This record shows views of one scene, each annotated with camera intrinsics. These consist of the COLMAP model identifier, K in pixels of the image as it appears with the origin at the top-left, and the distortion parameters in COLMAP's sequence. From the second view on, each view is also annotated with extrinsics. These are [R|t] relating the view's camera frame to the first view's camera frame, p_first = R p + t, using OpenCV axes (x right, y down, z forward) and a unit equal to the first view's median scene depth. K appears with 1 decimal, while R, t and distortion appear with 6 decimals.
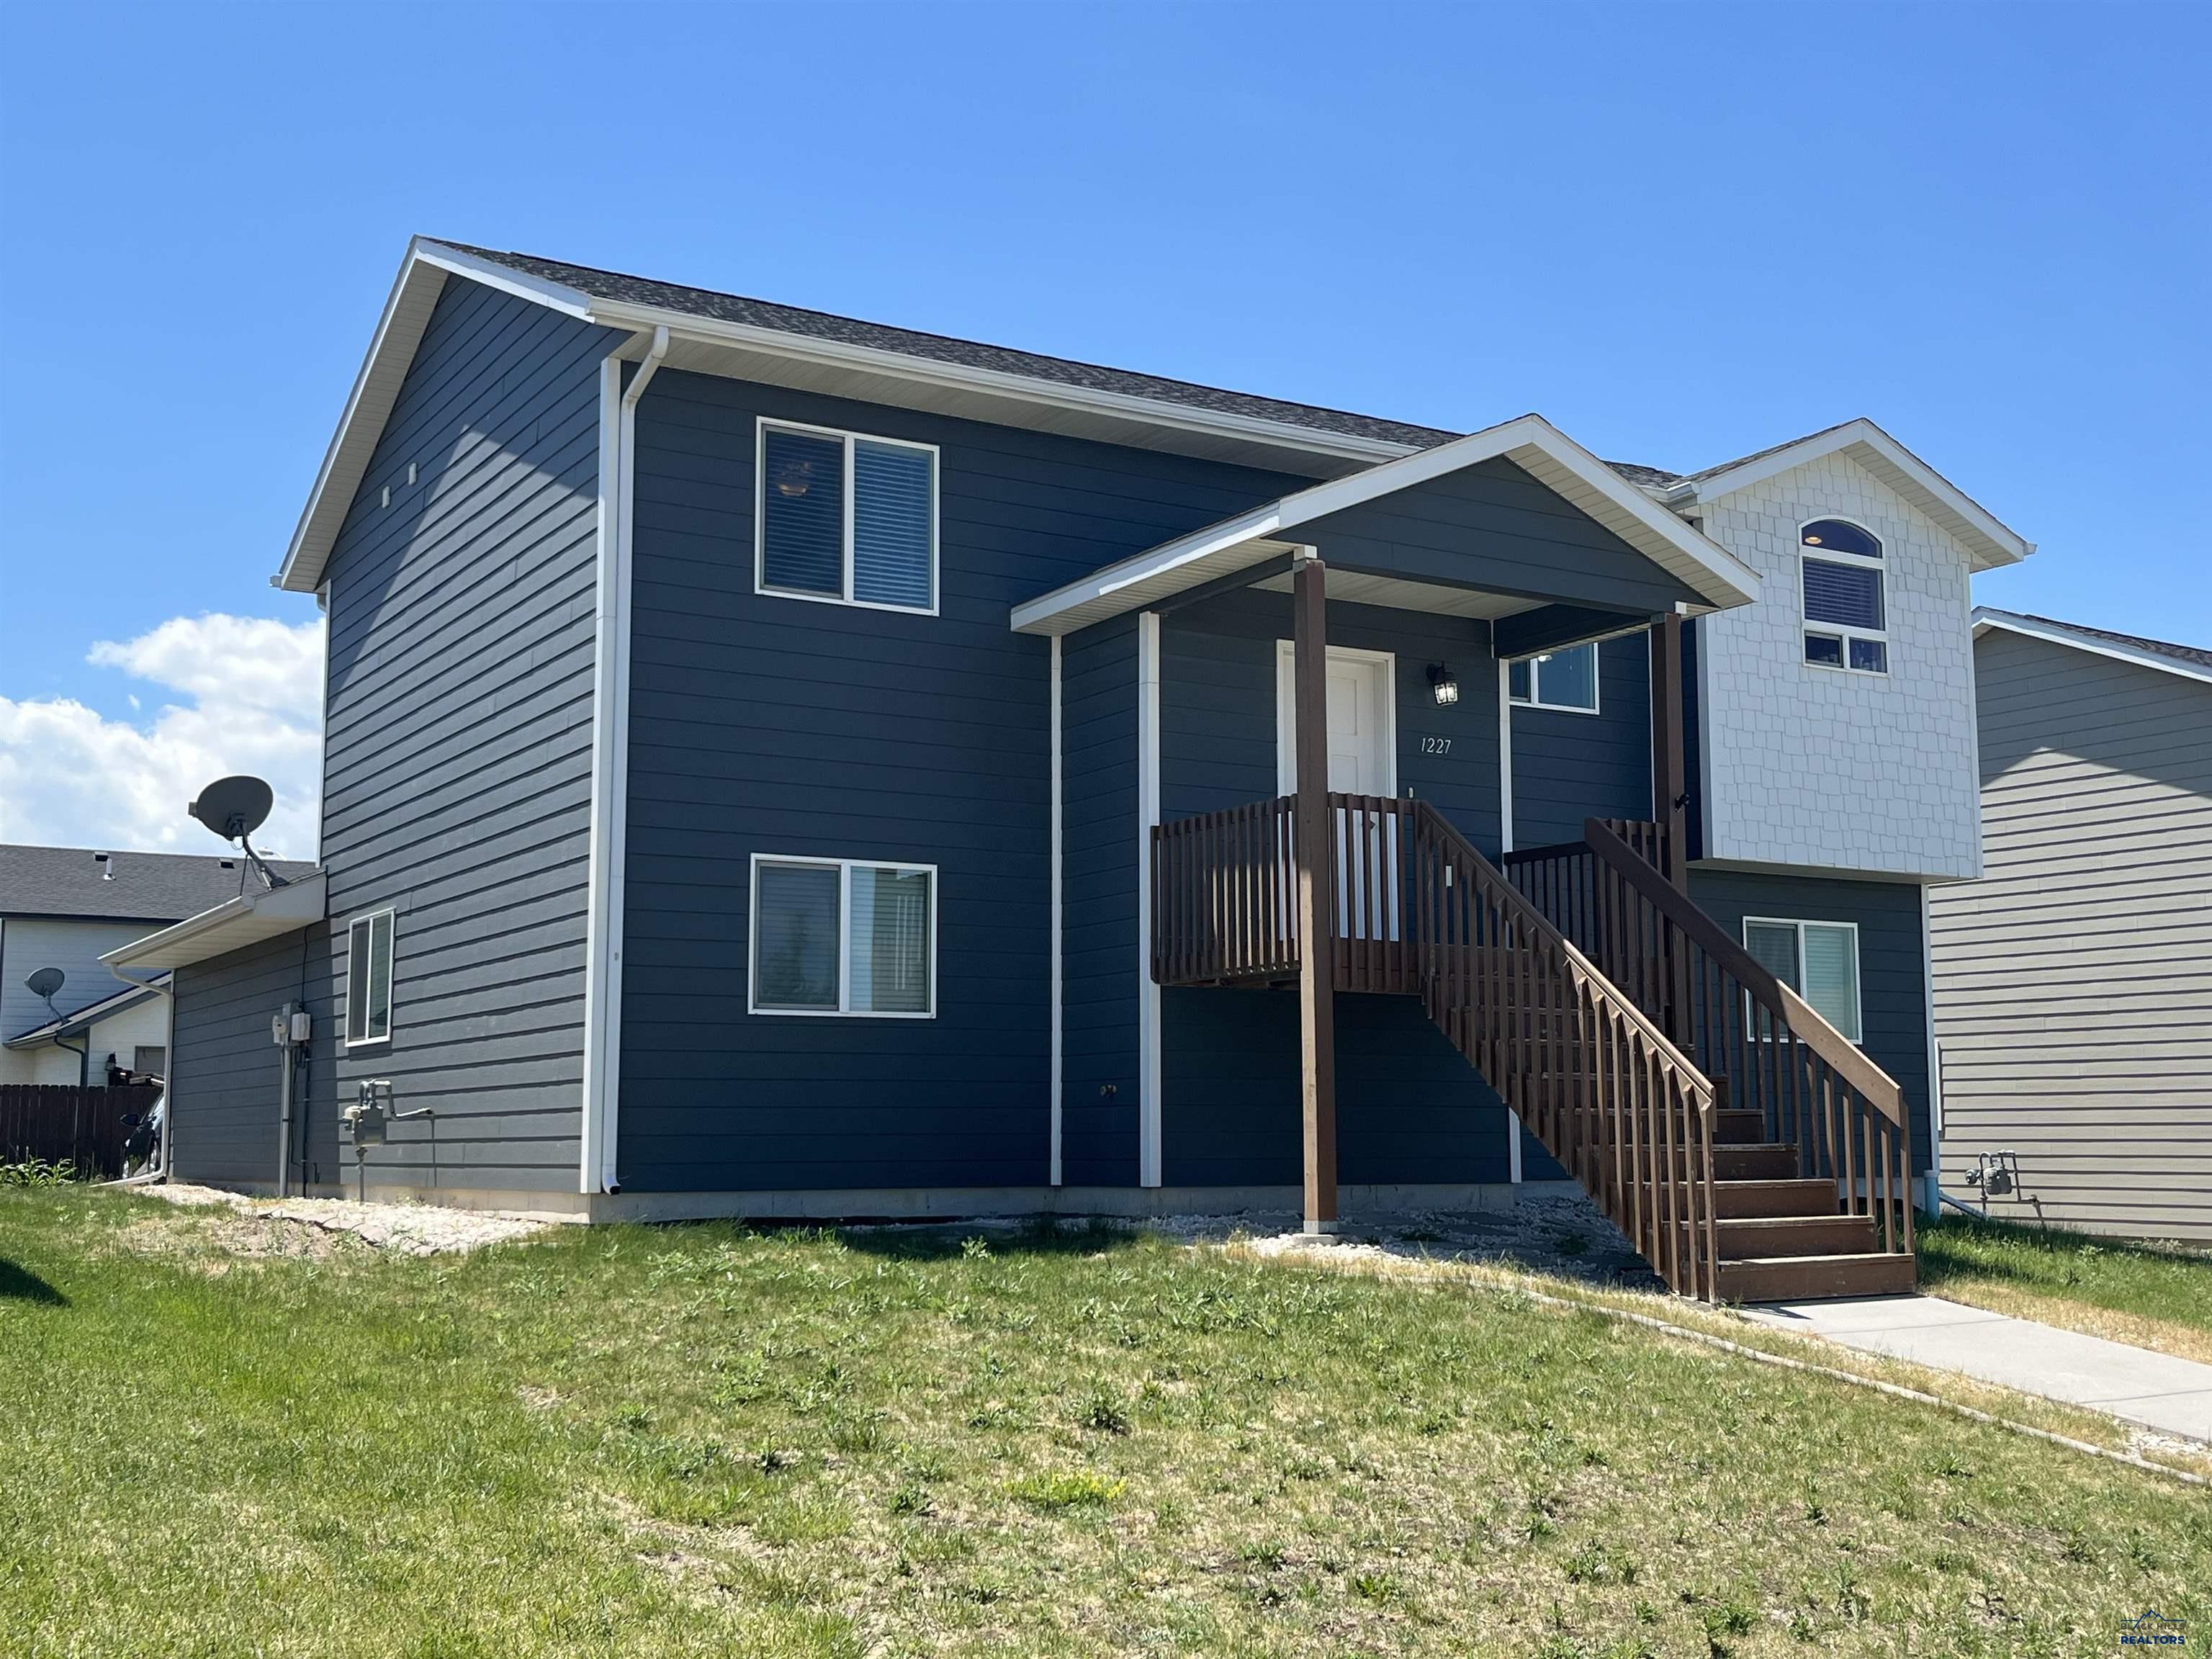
lens RADIAL K [[2387.1, 0, 1108.0], [0, 2387.1, 828.2], [0, 0, 1]] dist [0.132694, 0.000000]
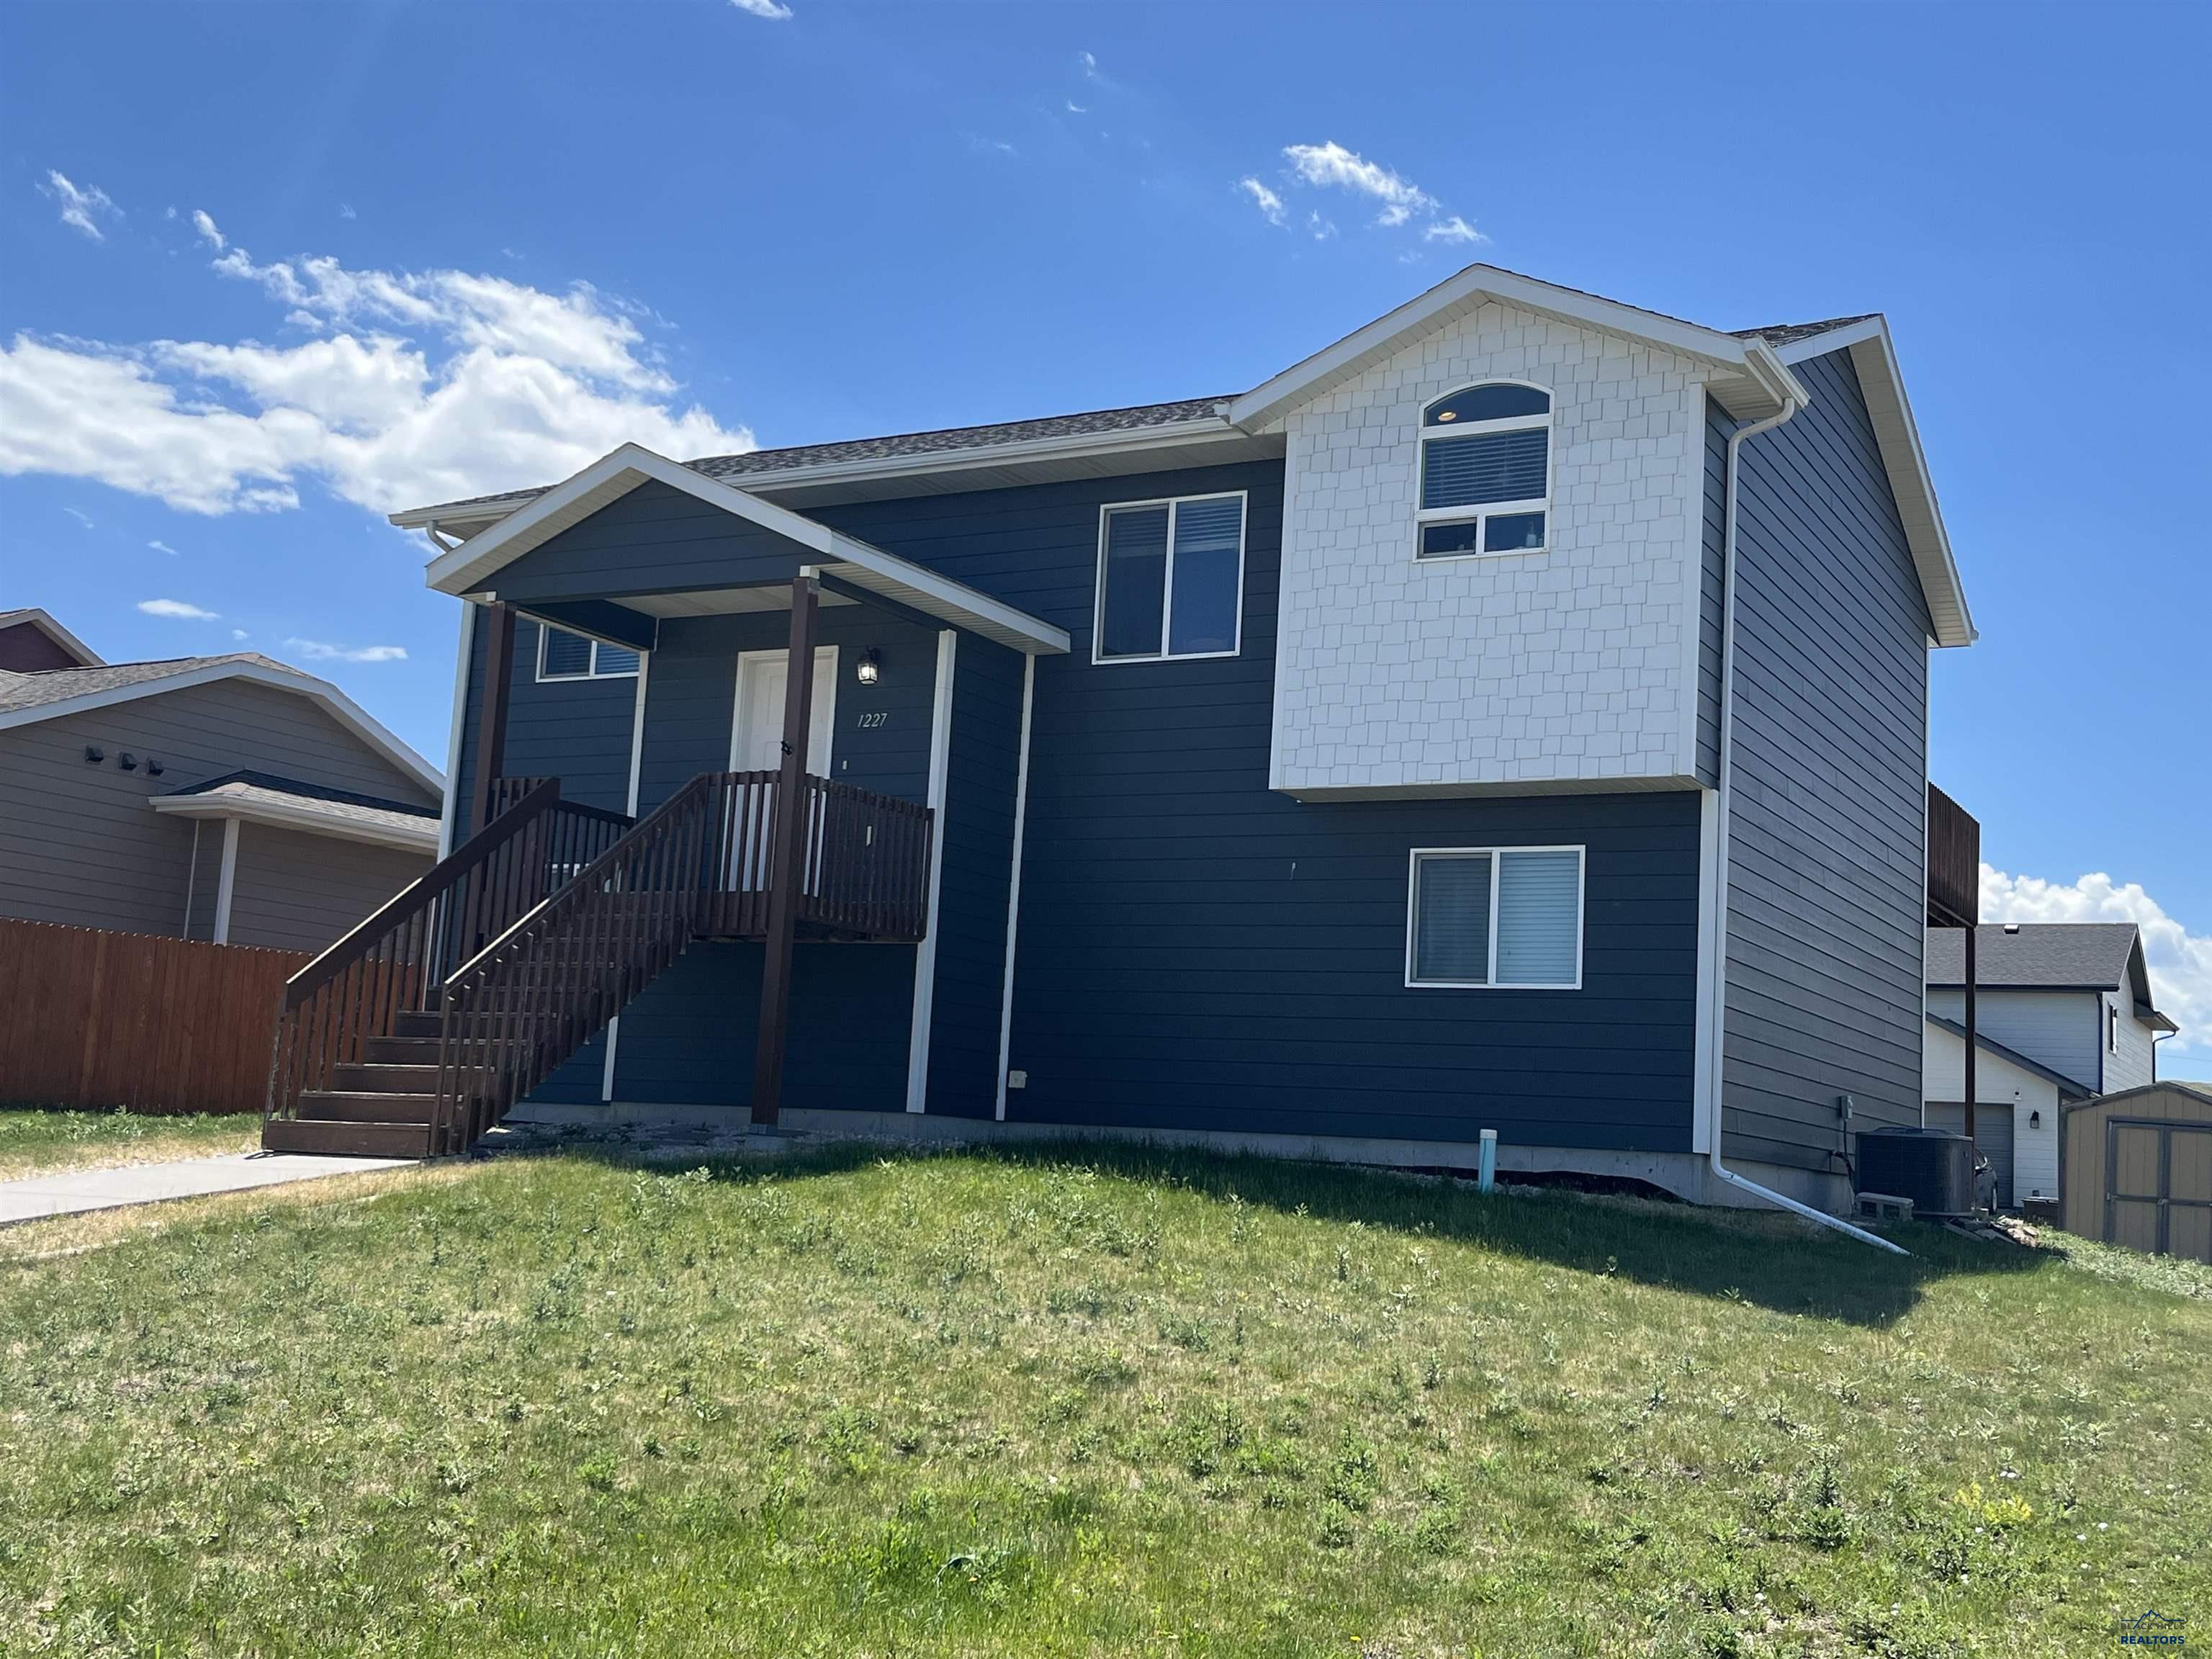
lens RADIAL K [[2387.1, 0, 1114.6], [0, 2387.1, 842.7], [0, 0, 1]] dist [0.132694, 0.000000]
pose [[0.493693, -0.089096, -0.865060, 0.981252], [0.053040, 0.995971, -0.072309, 0.093023], [0.868017, -0.010184, 0.496430, 0.460978]]
